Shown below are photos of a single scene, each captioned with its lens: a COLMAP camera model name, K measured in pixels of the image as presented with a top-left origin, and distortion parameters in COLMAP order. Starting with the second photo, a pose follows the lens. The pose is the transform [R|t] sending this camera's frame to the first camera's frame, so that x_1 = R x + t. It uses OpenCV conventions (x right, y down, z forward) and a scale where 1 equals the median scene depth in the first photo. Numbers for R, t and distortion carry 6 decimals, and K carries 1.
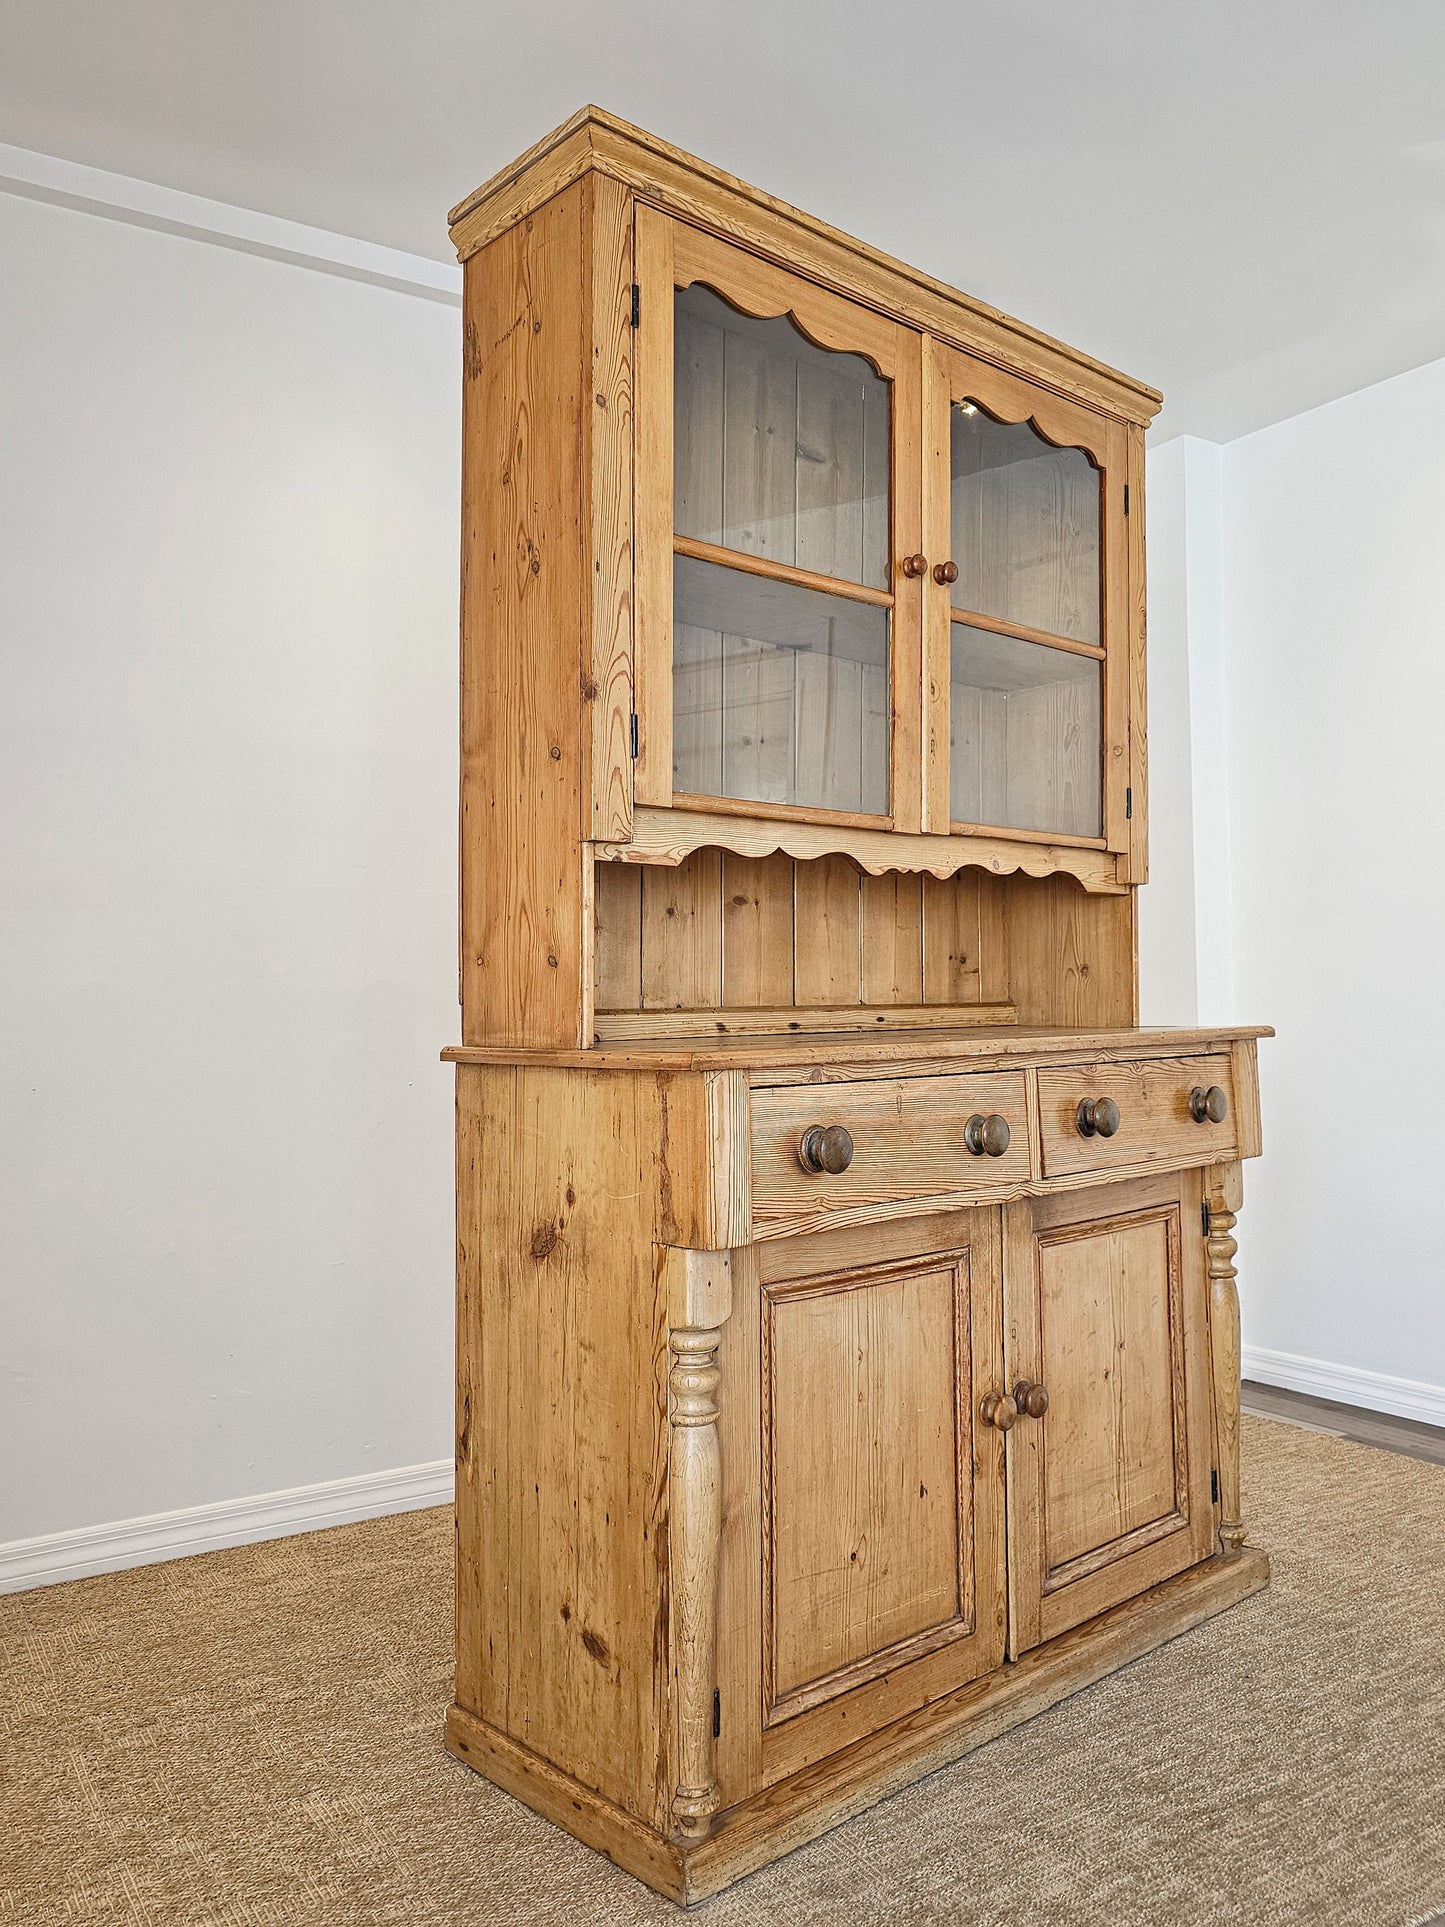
lens RADIAL K [[1476.1, 0, 732.8], [0, 1476.1, 946.1], [0, 0, 1]] dist [0.080475, -0.078620]
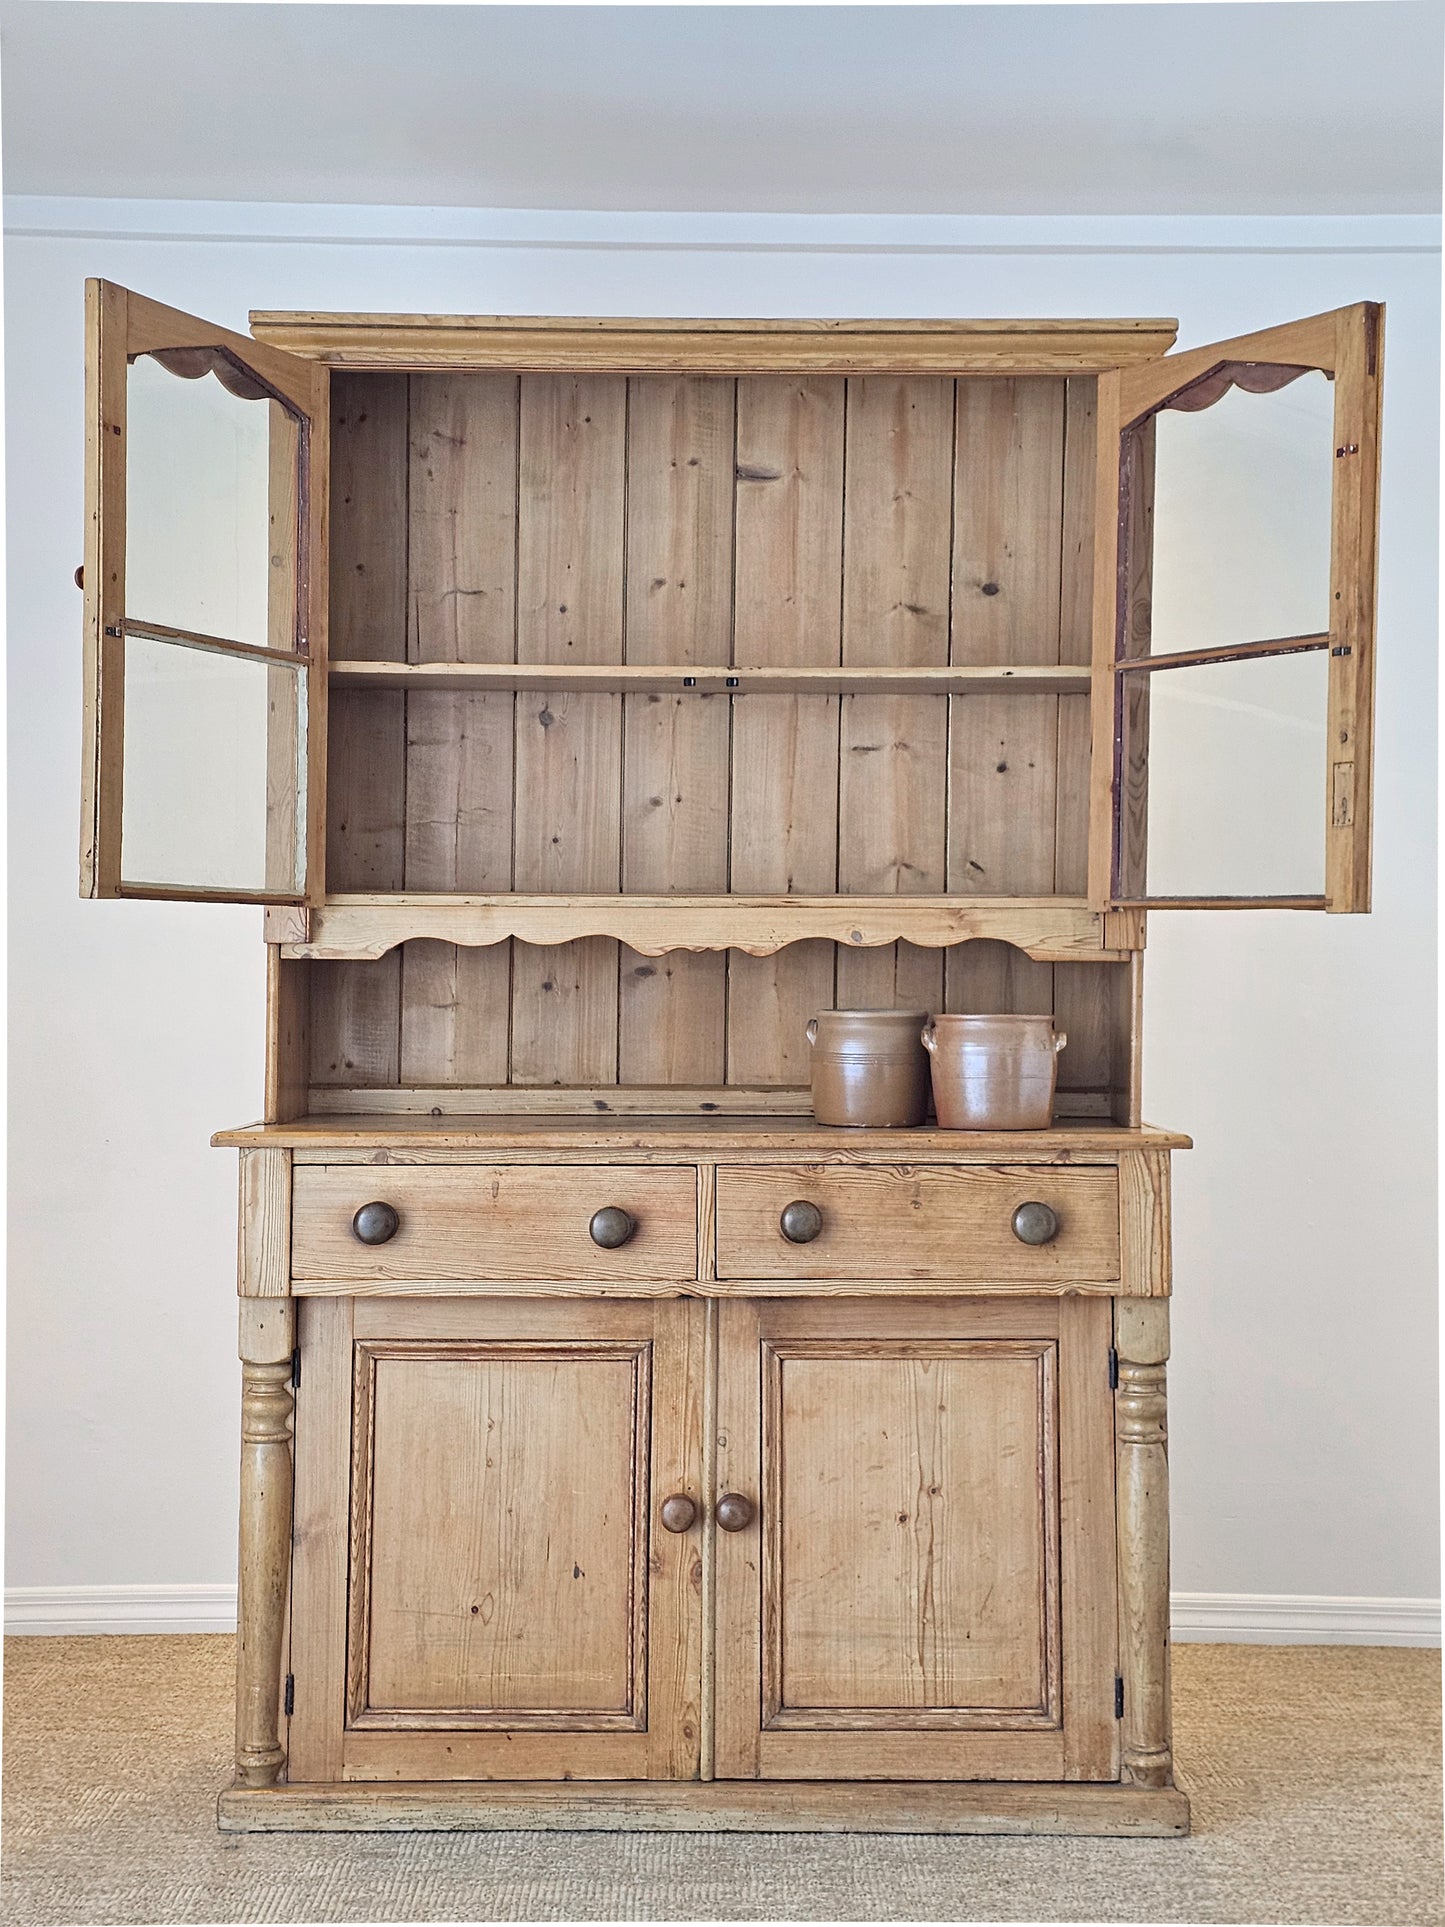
lens RADIAL K [[3039.0, 0, 757.4], [0, 3039.0, 889.0], [0, 0, 1]] dist [0.217149, 0.000000]
pose [[0.732189, -0.000703, -0.681101, 1.610943], [0.008854, 0.999925, 0.008486, -0.116026], [0.681044, -0.012244, 0.732140, -0.438901]]
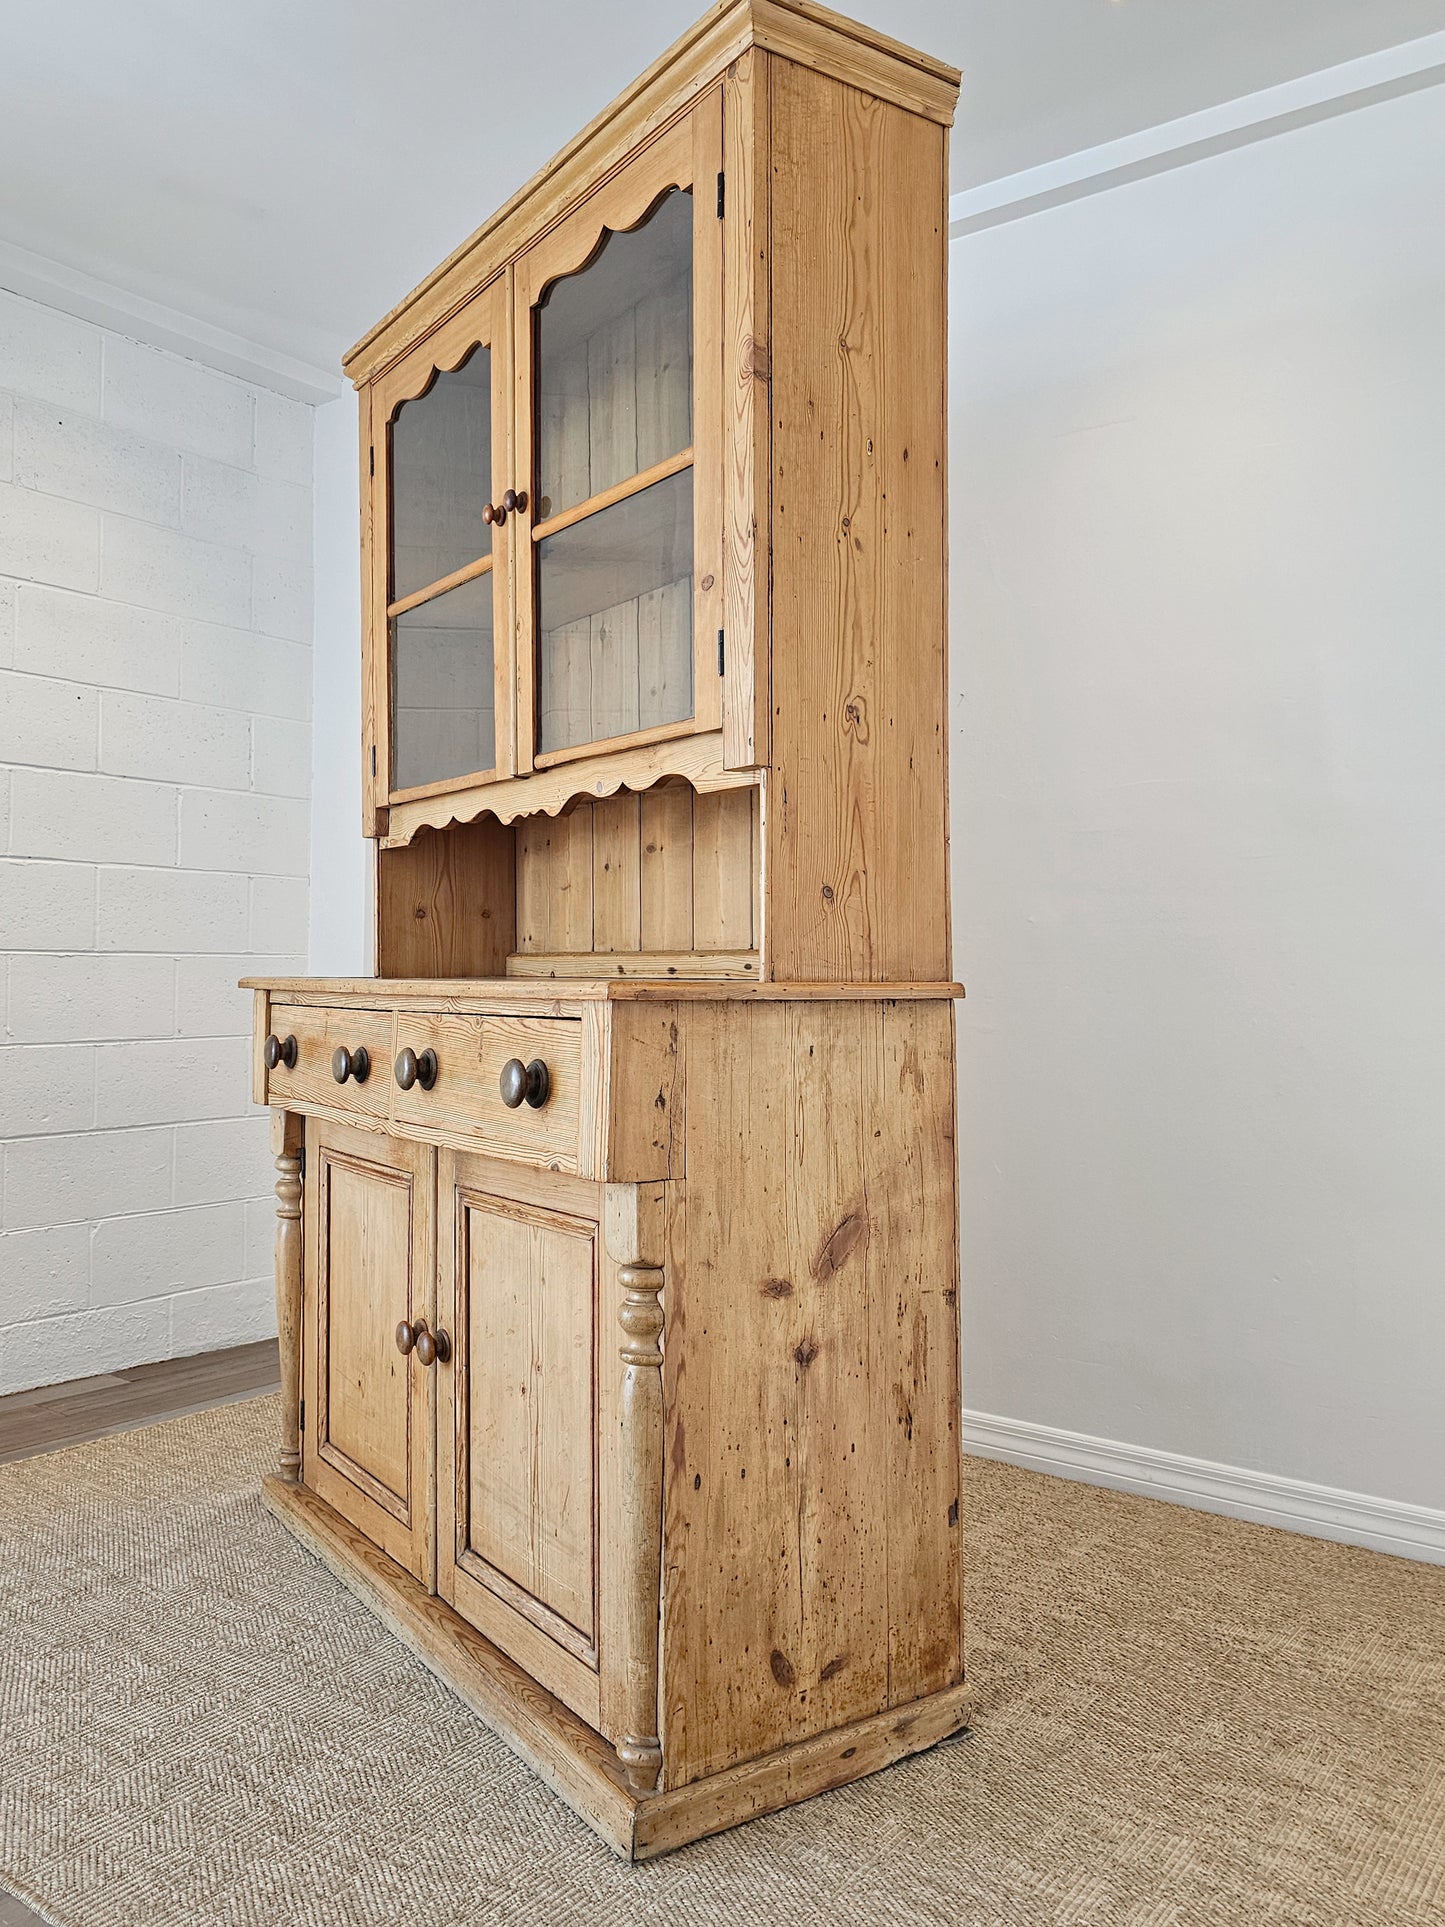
lens RADIAL K [[1476.1, 0, 746.2], [0, 1476.1, 946.0], [0, 0, 1]] dist [0.080475, -0.078620]
pose [[-0.141441, -0.001000, -0.989946, 1.194203], [0.036049, 0.999331, -0.006160, 0.054304], [0.989290, -0.036557, -0.141310, 1.408919]]
